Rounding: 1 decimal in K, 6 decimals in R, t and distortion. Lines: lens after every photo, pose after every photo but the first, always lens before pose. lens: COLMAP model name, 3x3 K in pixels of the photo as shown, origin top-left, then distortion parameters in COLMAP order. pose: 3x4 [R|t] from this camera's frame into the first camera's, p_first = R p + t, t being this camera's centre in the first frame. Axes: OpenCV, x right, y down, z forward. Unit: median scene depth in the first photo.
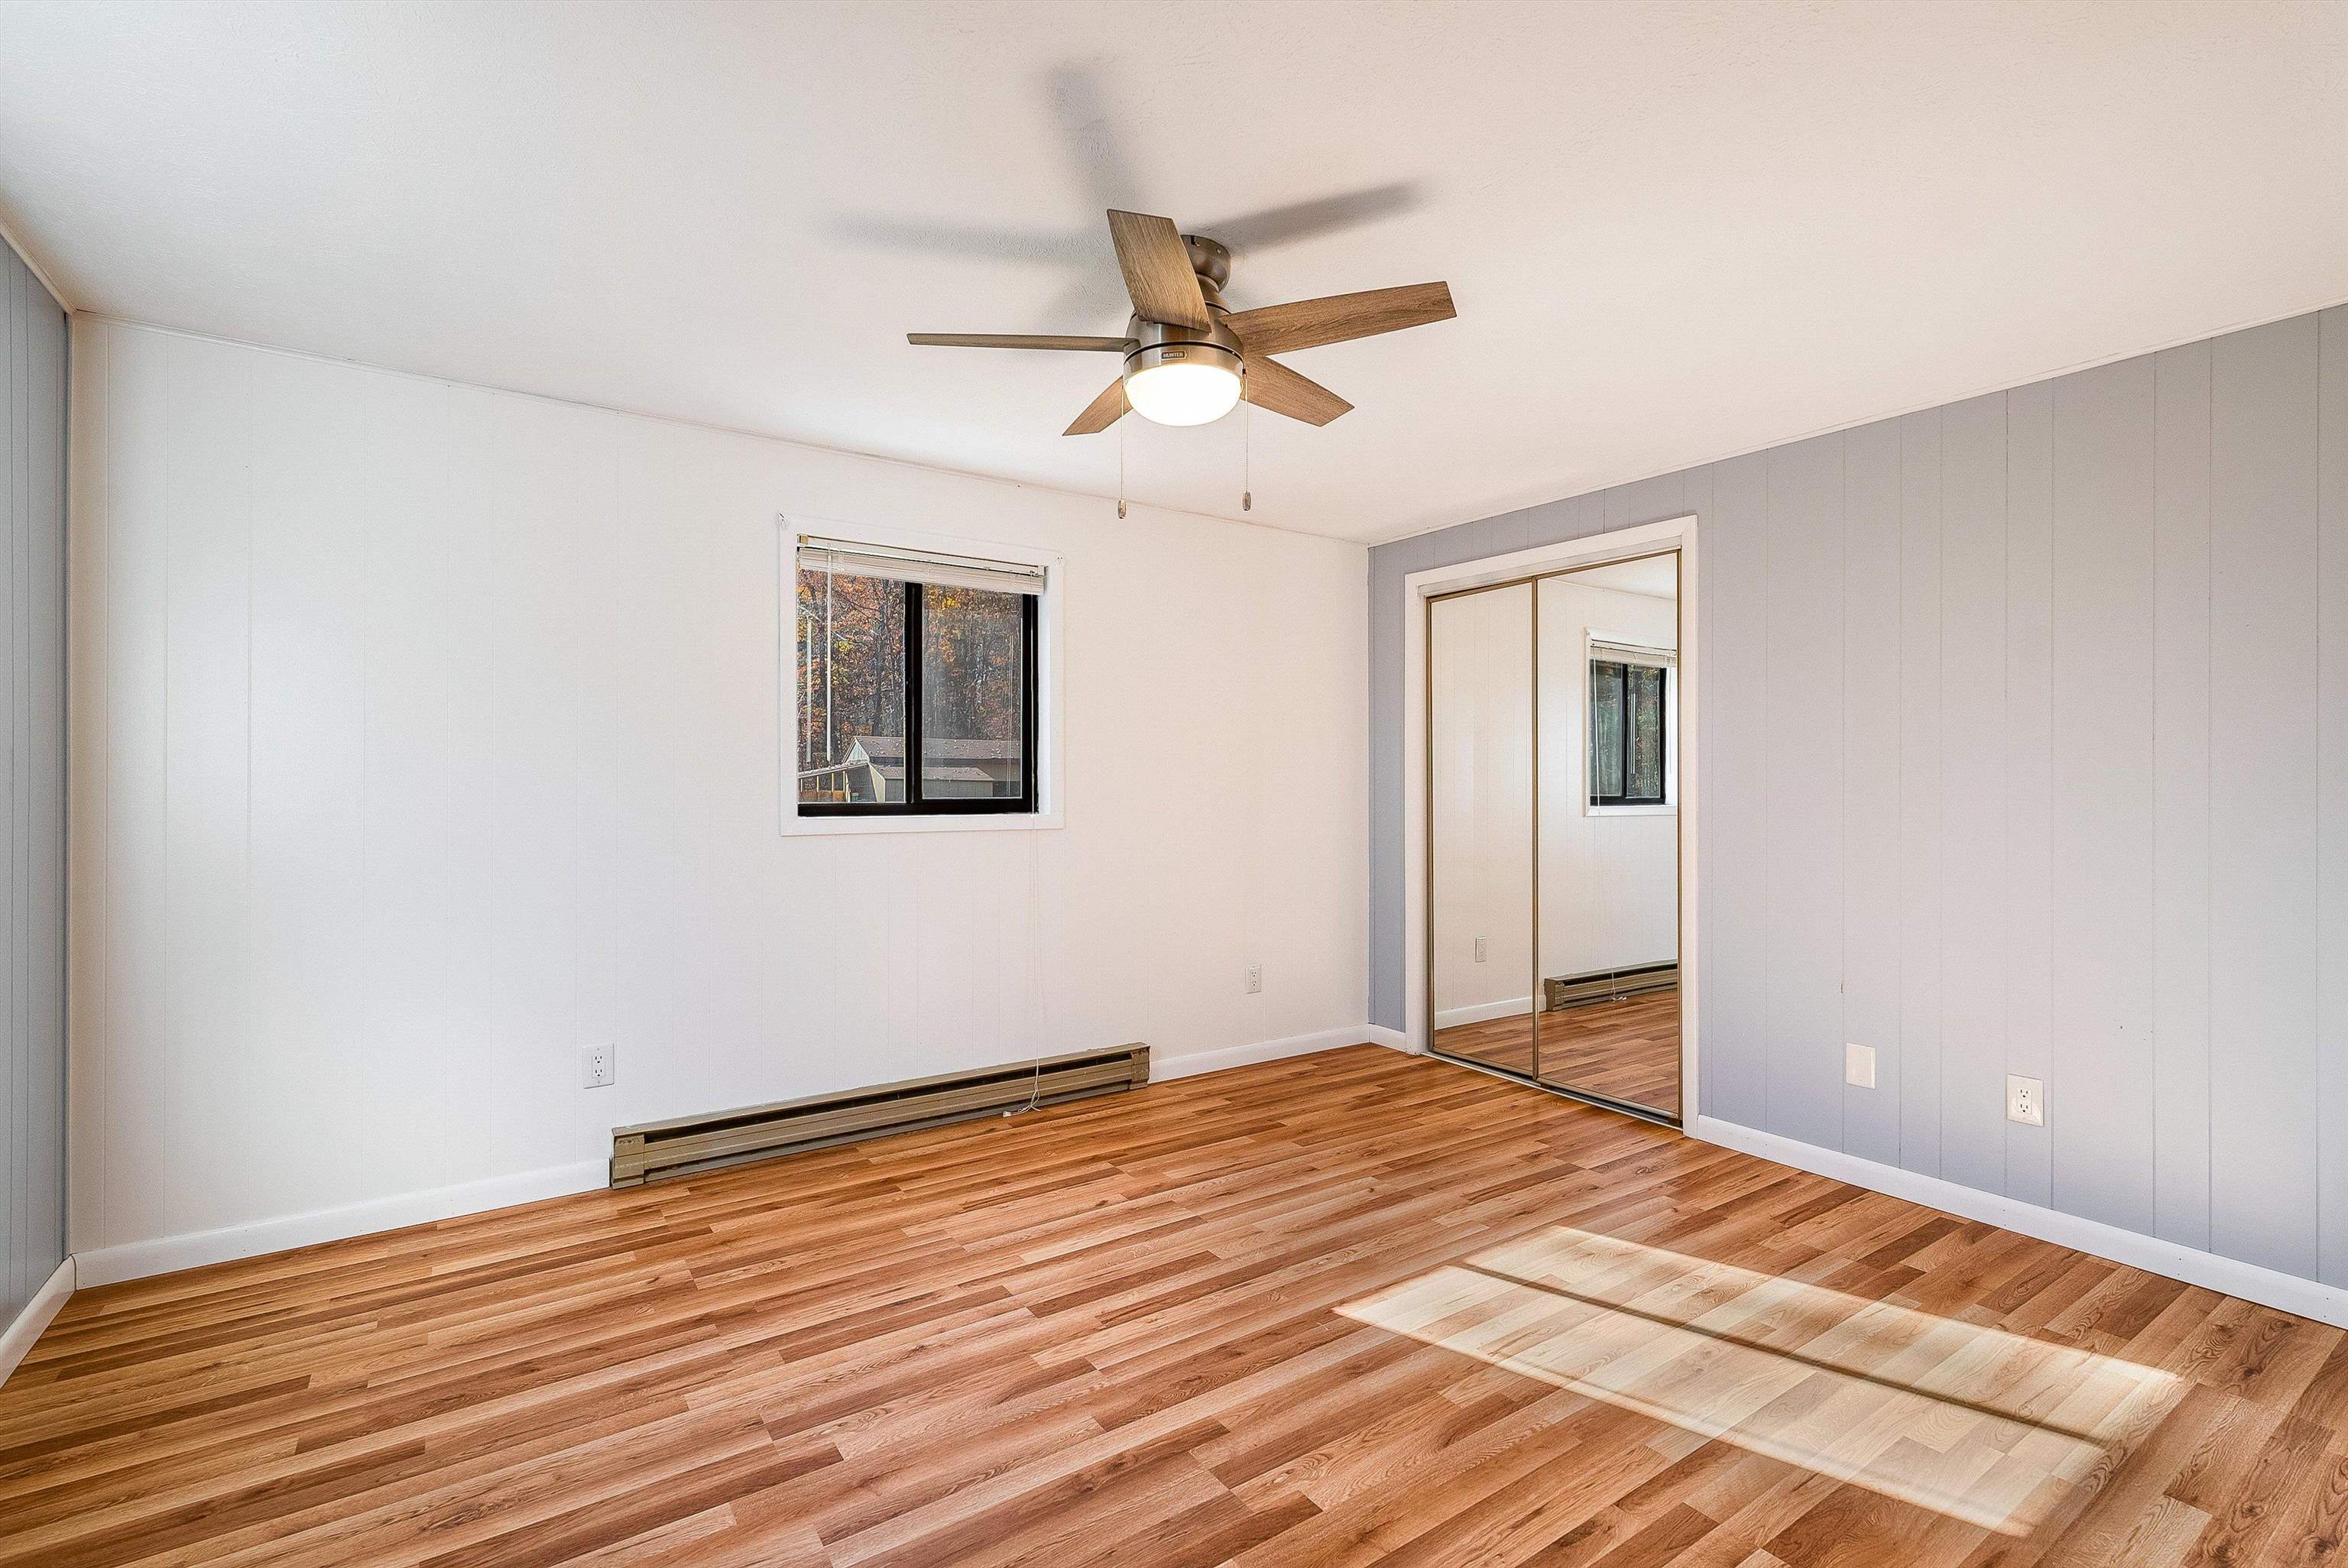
lens RADIAL K [[1038.3, 0, 1178.5], [0, 1038.3, 785.1], [0, 0, 1]] dist [0.004706, -0.000256]
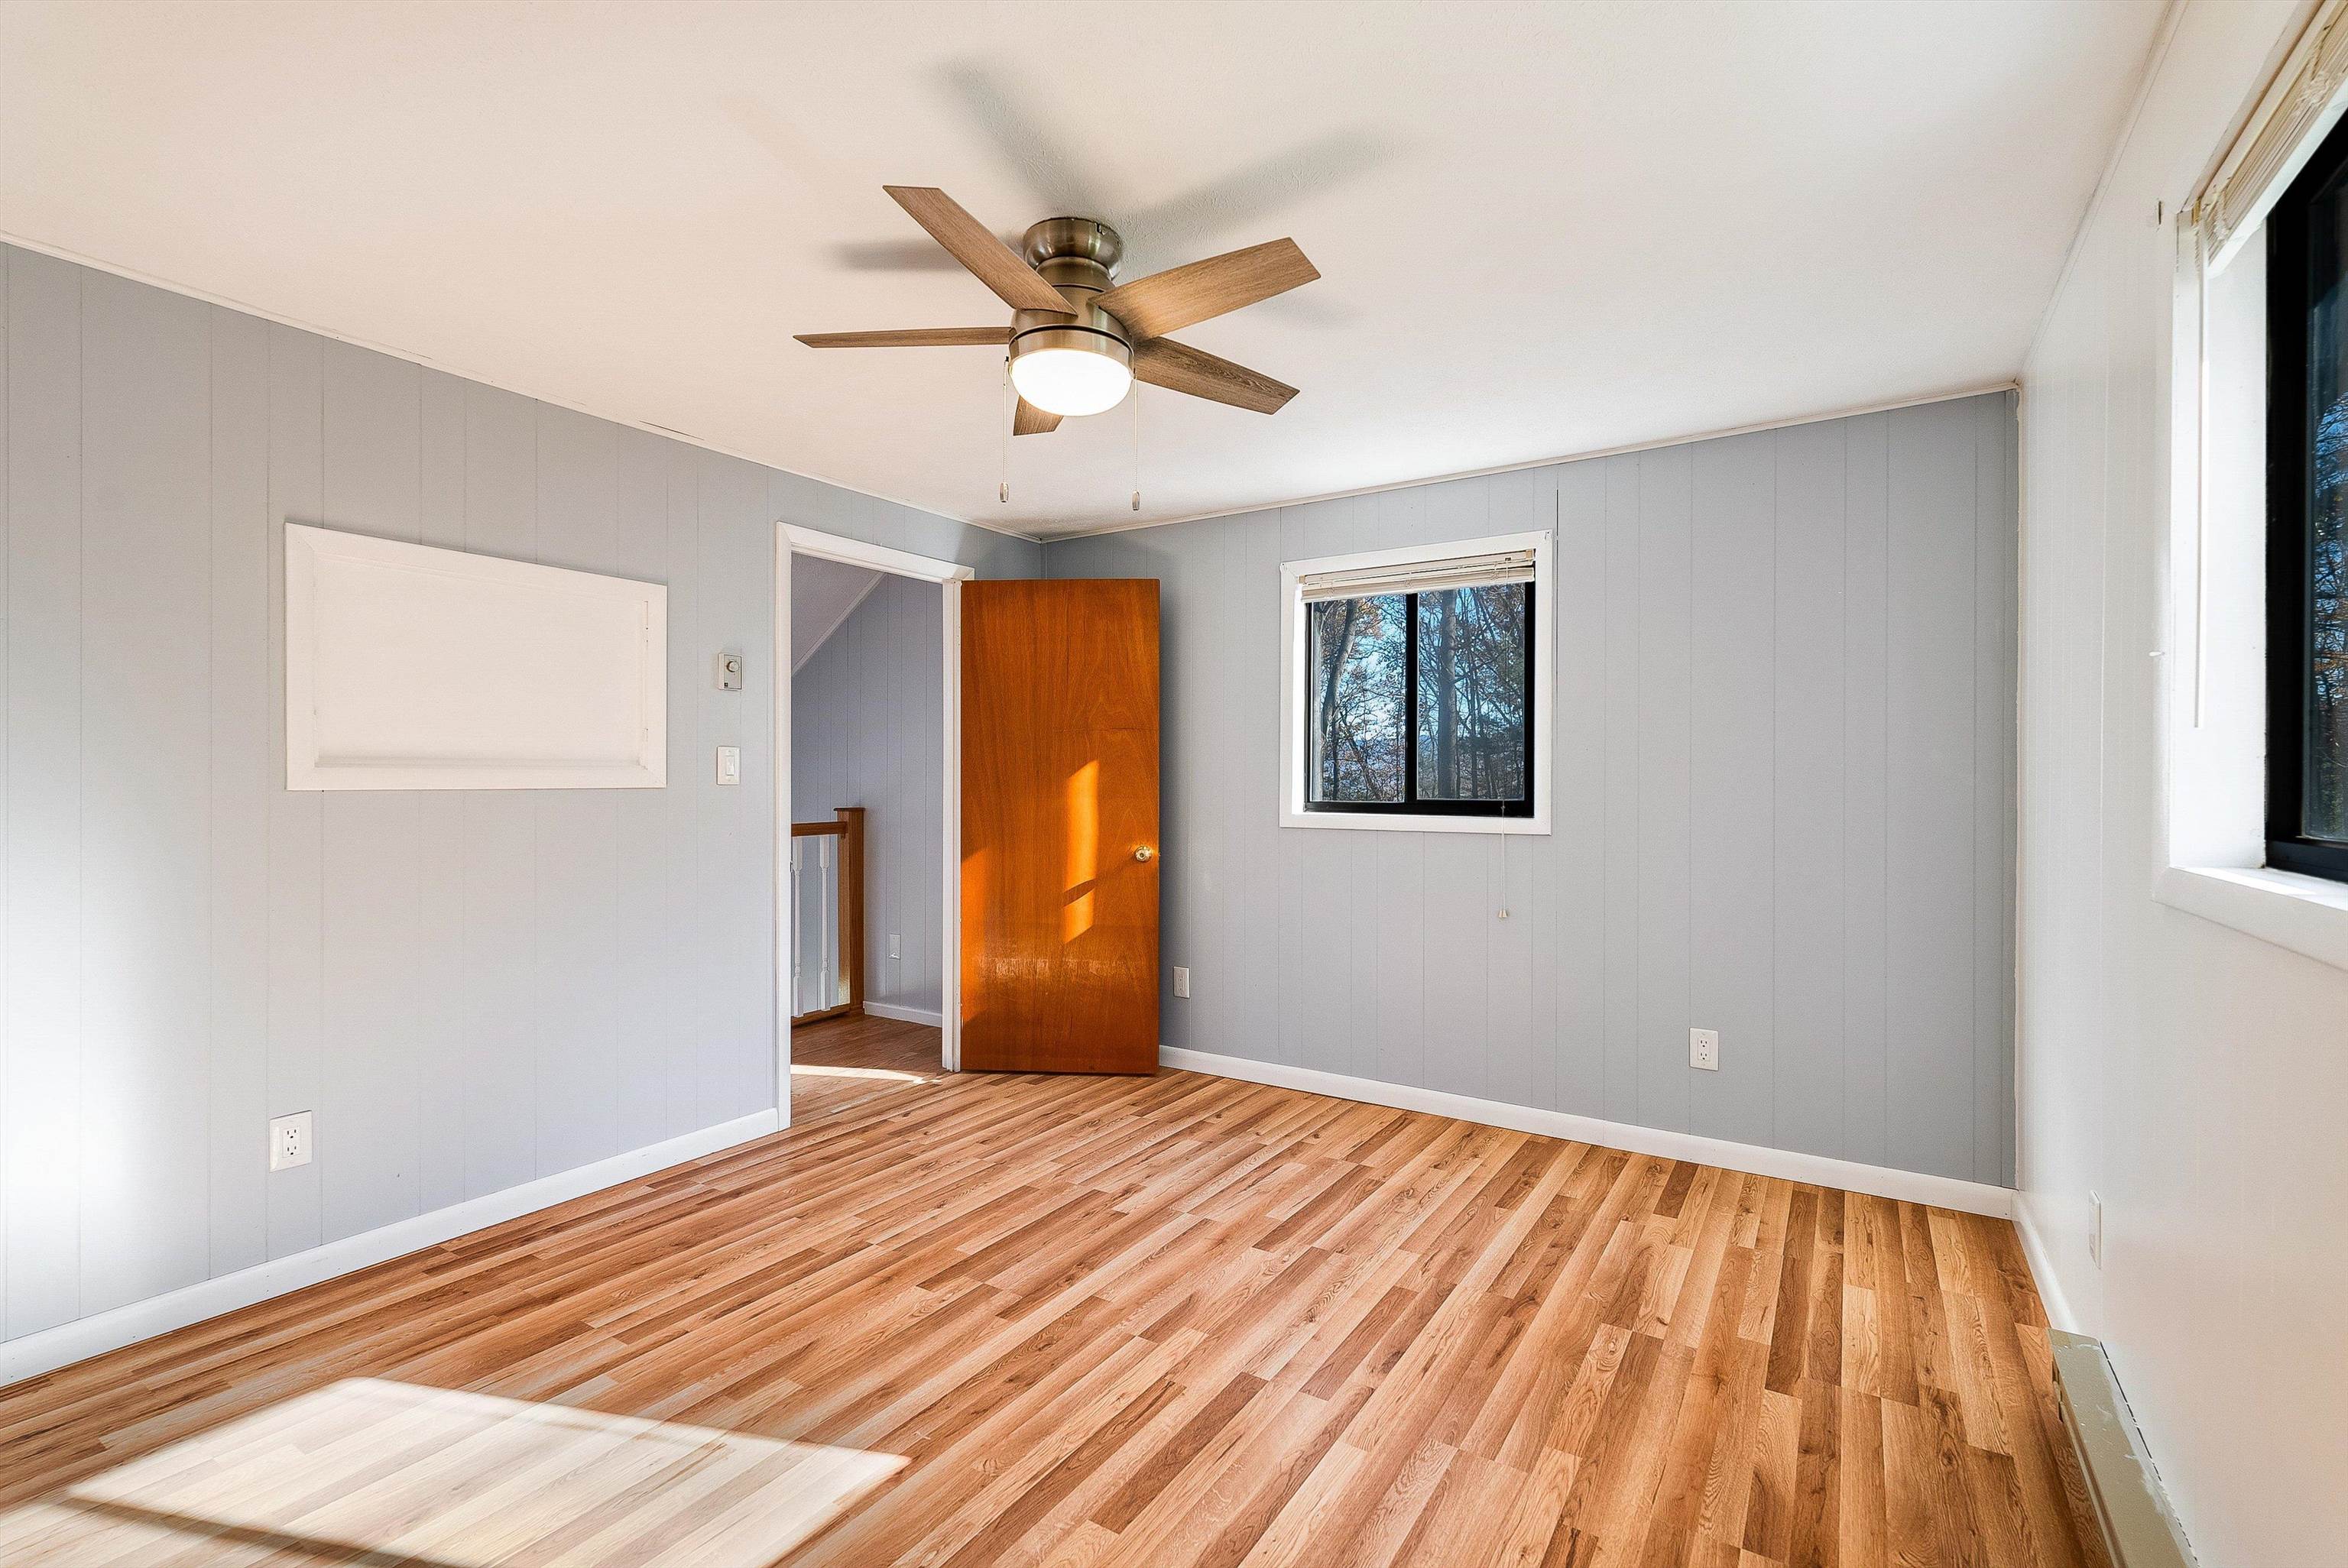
lens RADIAL K [[1038.3, 0, 1178.5], [0, 1038.3, 785.1], [0, 0, 1]] dist [0.004706, -0.000256]
pose [[-0.917635, -0.001241, -0.397421, 0.295205], [-0.002288, 0.999995, 0.002160, -0.001365], [0.397416, 0.002892, -0.917634, 1.924266]]
